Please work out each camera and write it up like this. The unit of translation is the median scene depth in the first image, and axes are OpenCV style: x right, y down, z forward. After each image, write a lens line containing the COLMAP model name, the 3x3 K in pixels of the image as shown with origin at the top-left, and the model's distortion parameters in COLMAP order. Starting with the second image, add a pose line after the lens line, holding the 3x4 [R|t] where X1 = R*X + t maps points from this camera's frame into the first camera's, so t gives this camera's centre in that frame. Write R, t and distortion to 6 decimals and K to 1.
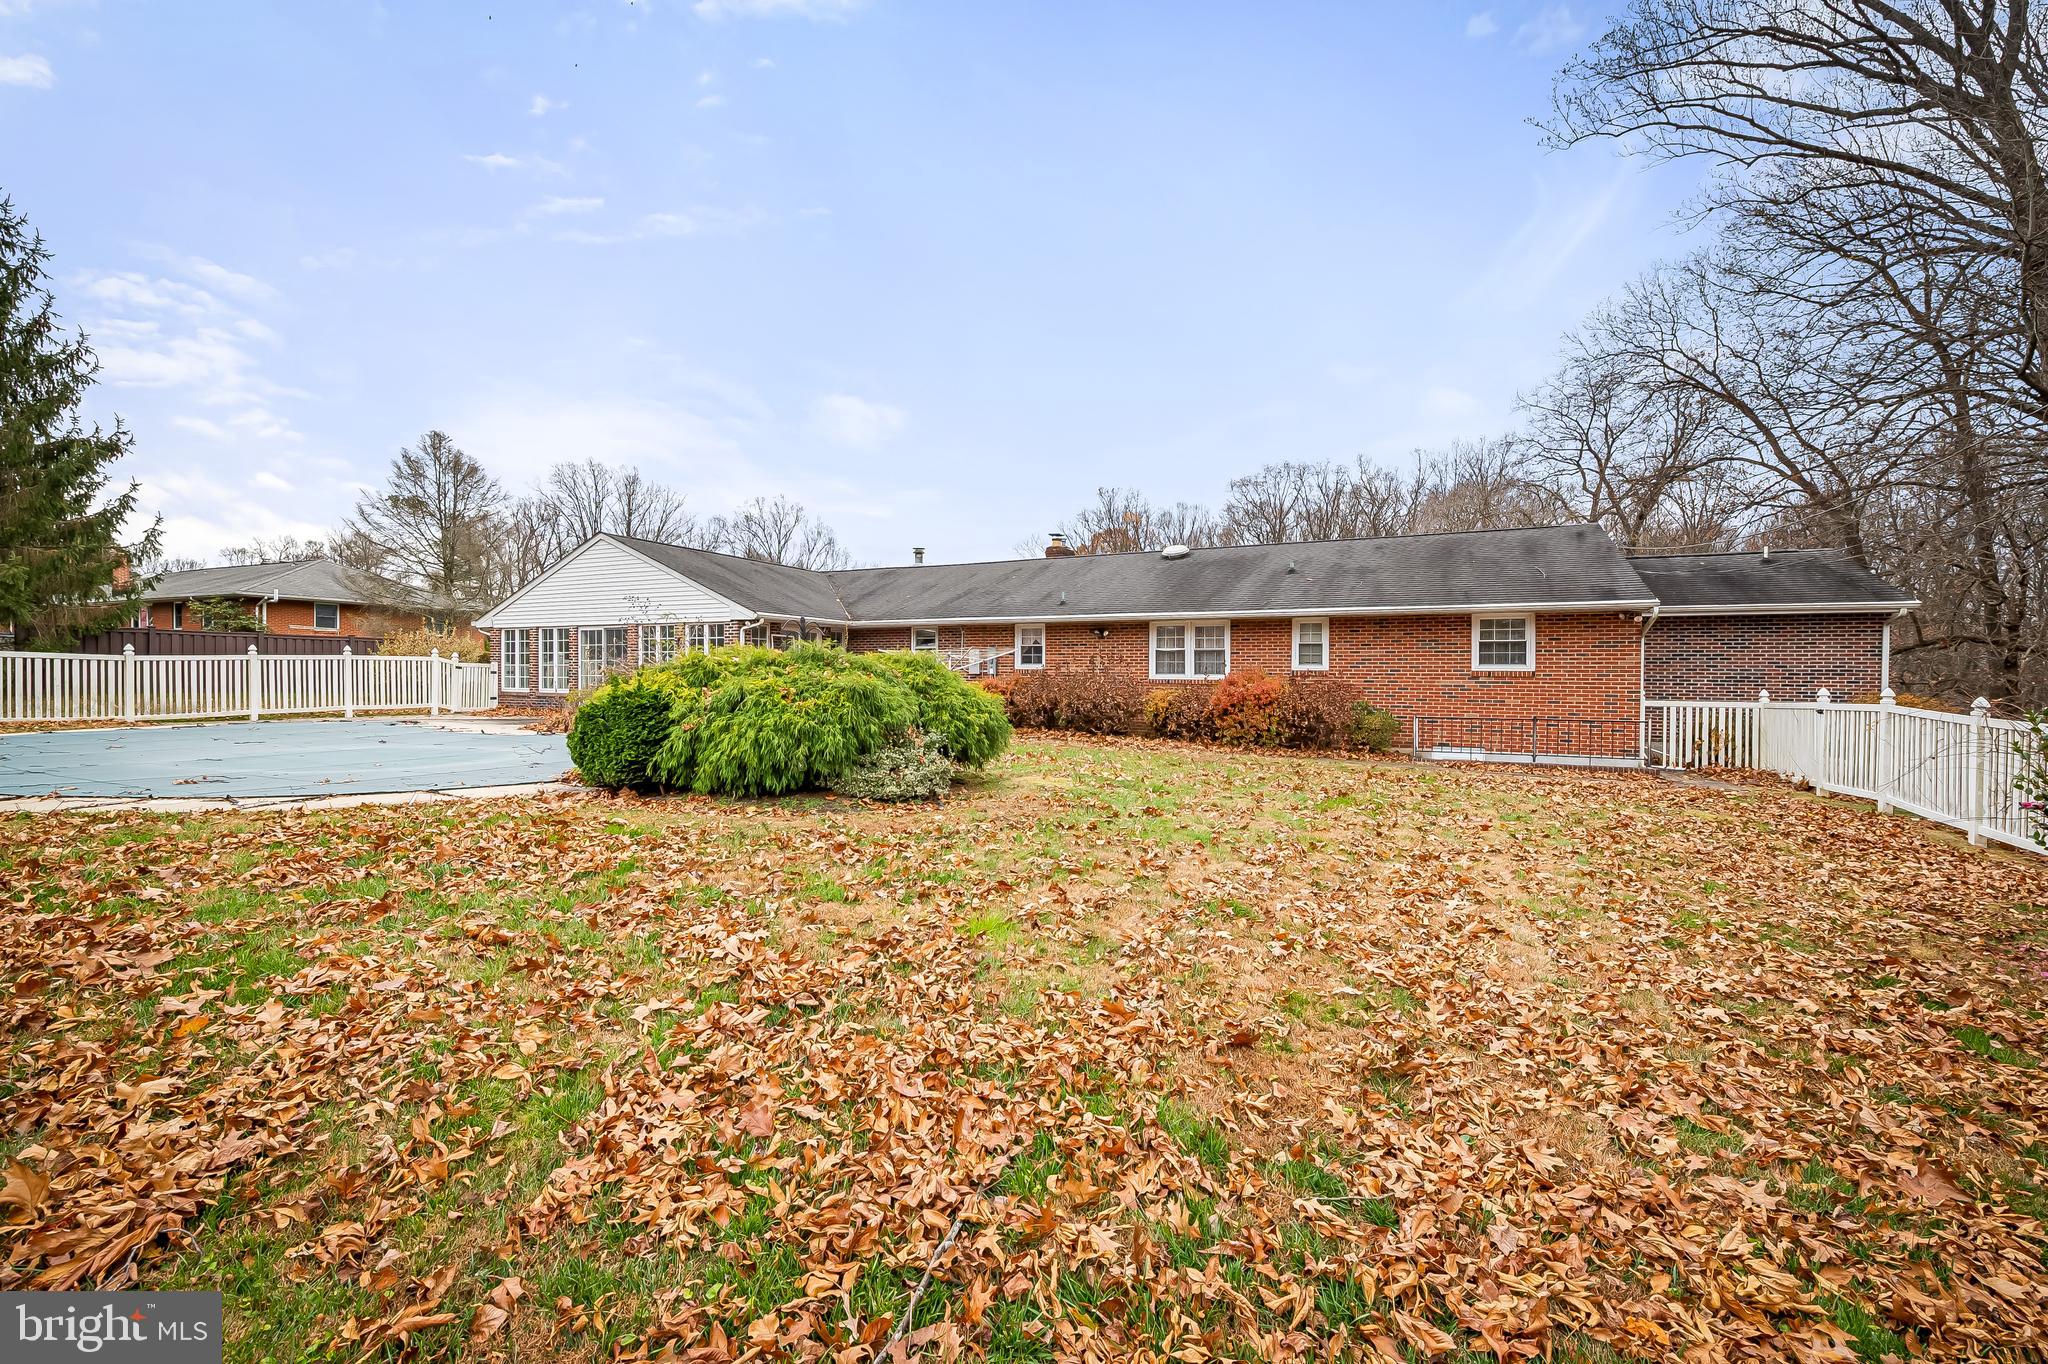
lens RADIAL K [[823.5, 0, 1028.7], [0, 823.5, 682.6], [0, 0, 1]] dist [-0.002418, -0.000380]
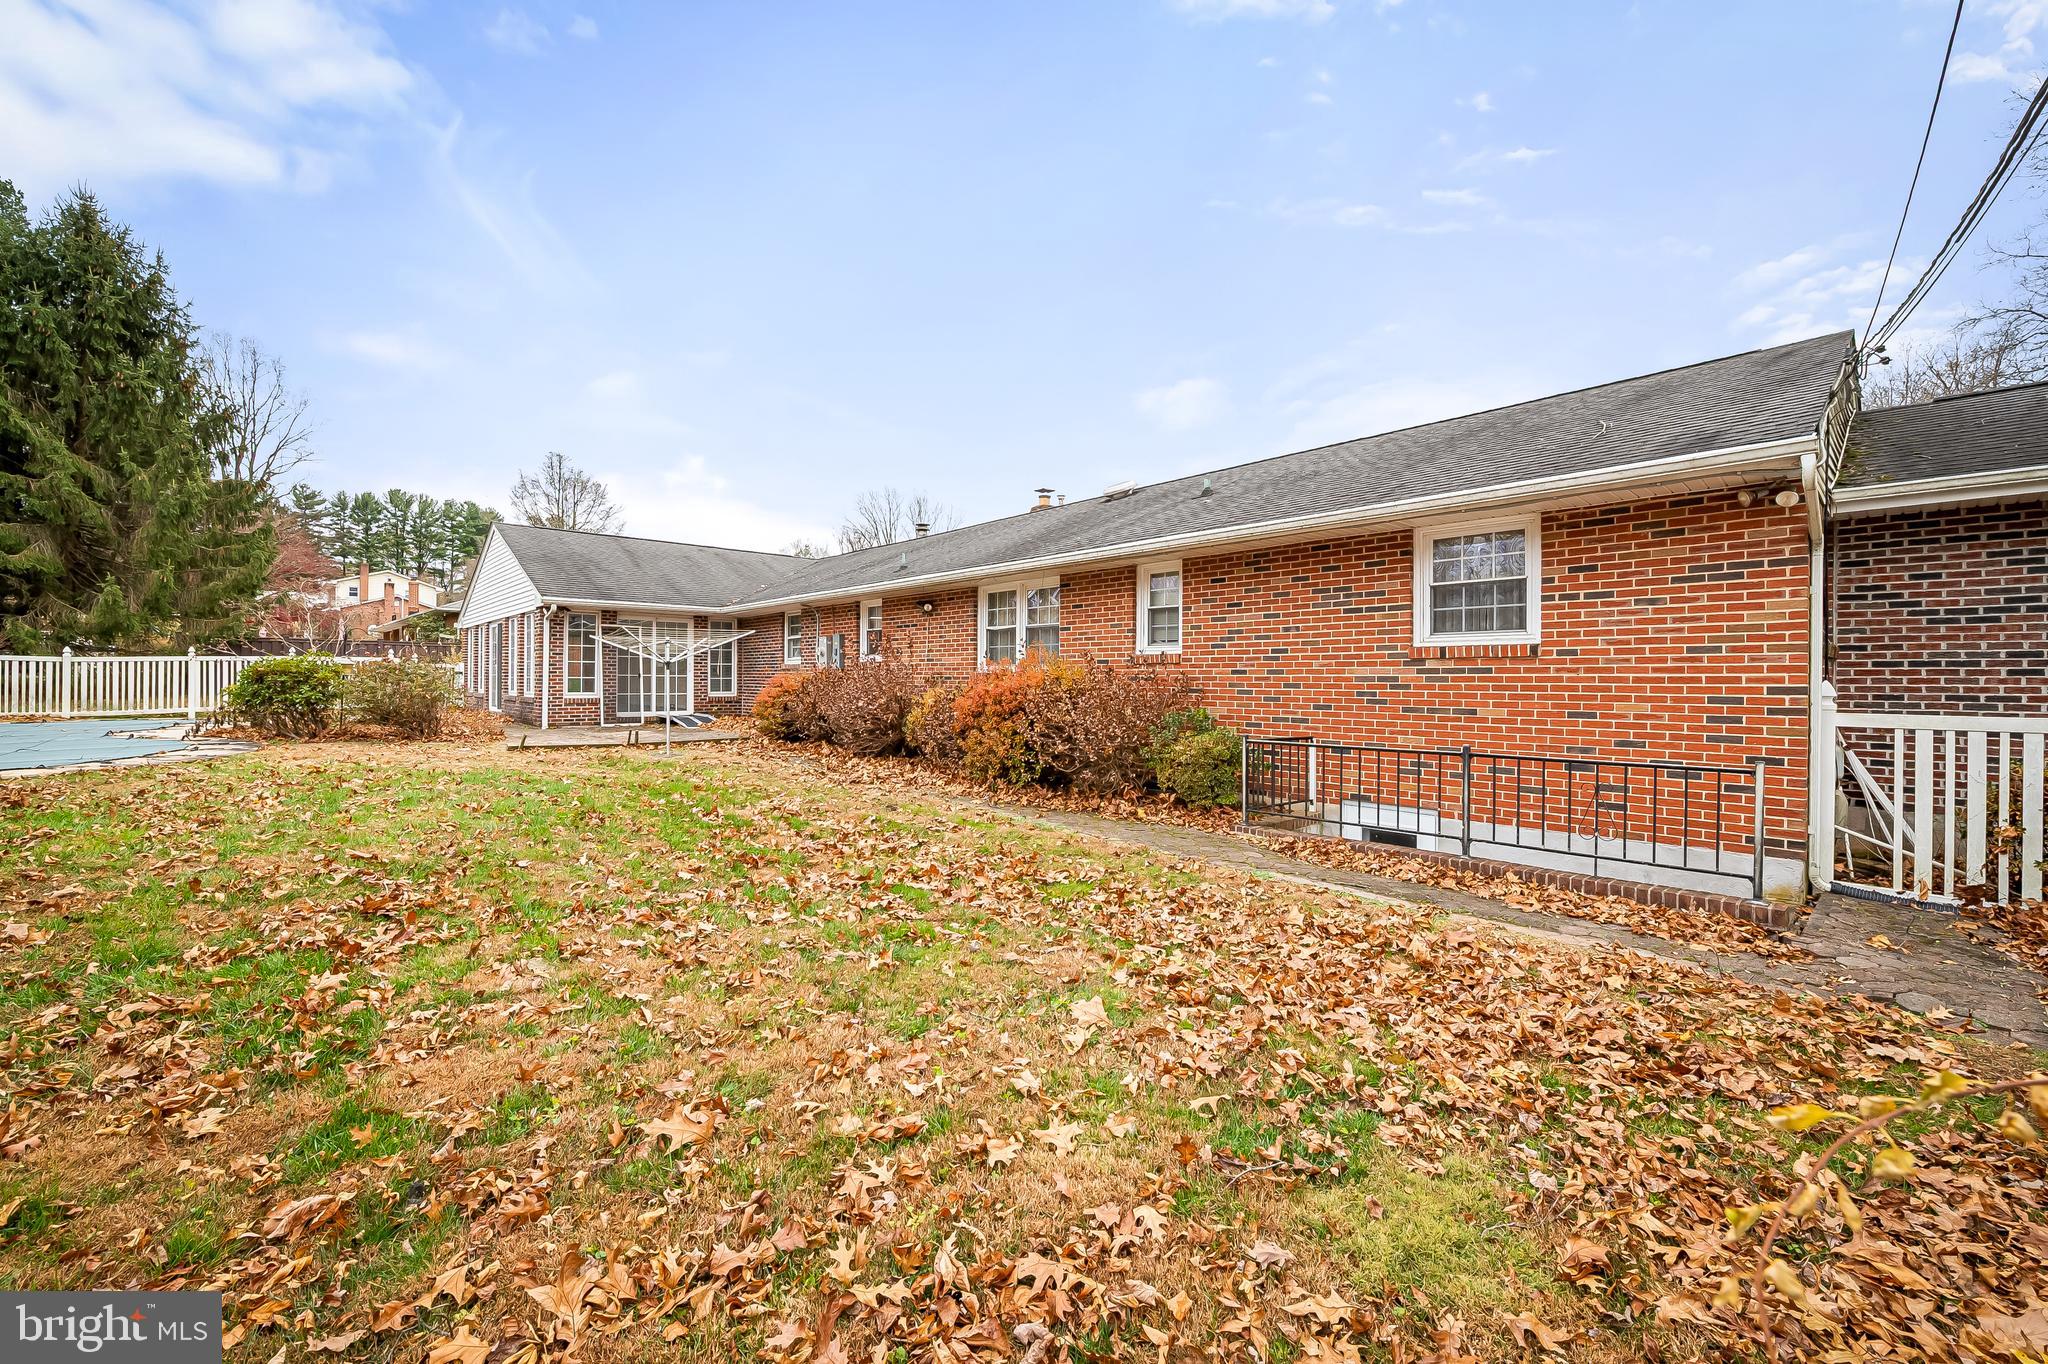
lens RADIAL K [[823.5, 0, 1020.3], [0, 823.5, 688.4], [0, 0, 1]] dist [-0.002418, -0.000380]
pose [[0.932676, -0.000300, -0.360714, 0.490859], [0.000536, 1.000000, 0.000554, 0.009132], [0.360714, -0.000710, 0.932676, 0.462581]]
